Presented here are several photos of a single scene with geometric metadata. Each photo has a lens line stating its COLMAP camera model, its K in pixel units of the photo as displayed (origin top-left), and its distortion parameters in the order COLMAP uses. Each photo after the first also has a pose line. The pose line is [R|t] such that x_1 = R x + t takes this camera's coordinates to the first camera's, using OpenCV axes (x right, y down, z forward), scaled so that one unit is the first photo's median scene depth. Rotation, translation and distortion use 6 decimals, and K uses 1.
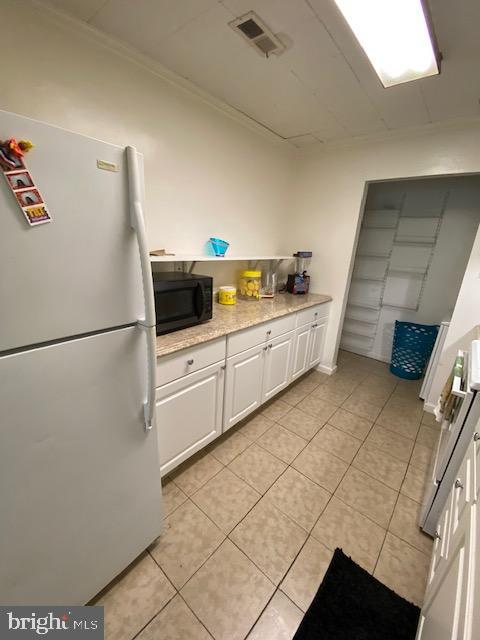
lens RADIAL K [[260.6, 0, 240.6], [0, 260.6, 323.1], [0, 0, 1]] dist [-0.002855, -0.001065]
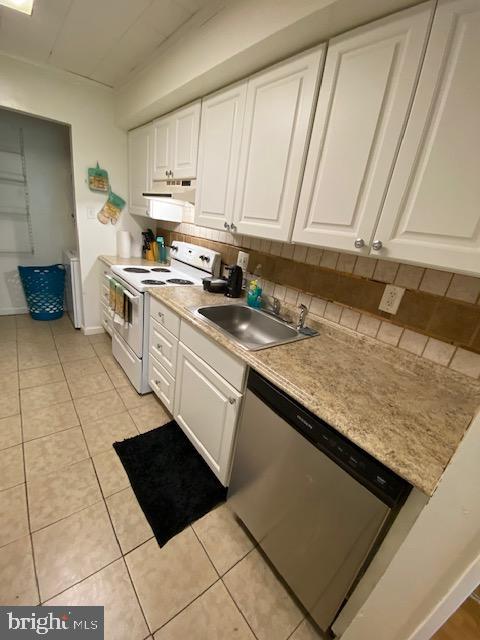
lens RADIAL K [[260.6, 0, 239.1], [0, 260.6, 321.0], [0, 0, 1]] dist [-0.002855, -0.001065]
pose [[0.186224, -0.369238, 0.910486, -0.273185], [0.177486, 0.924093, 0.338455, -0.007480], [-0.966343, 0.098570, 0.237623, 0.025617]]
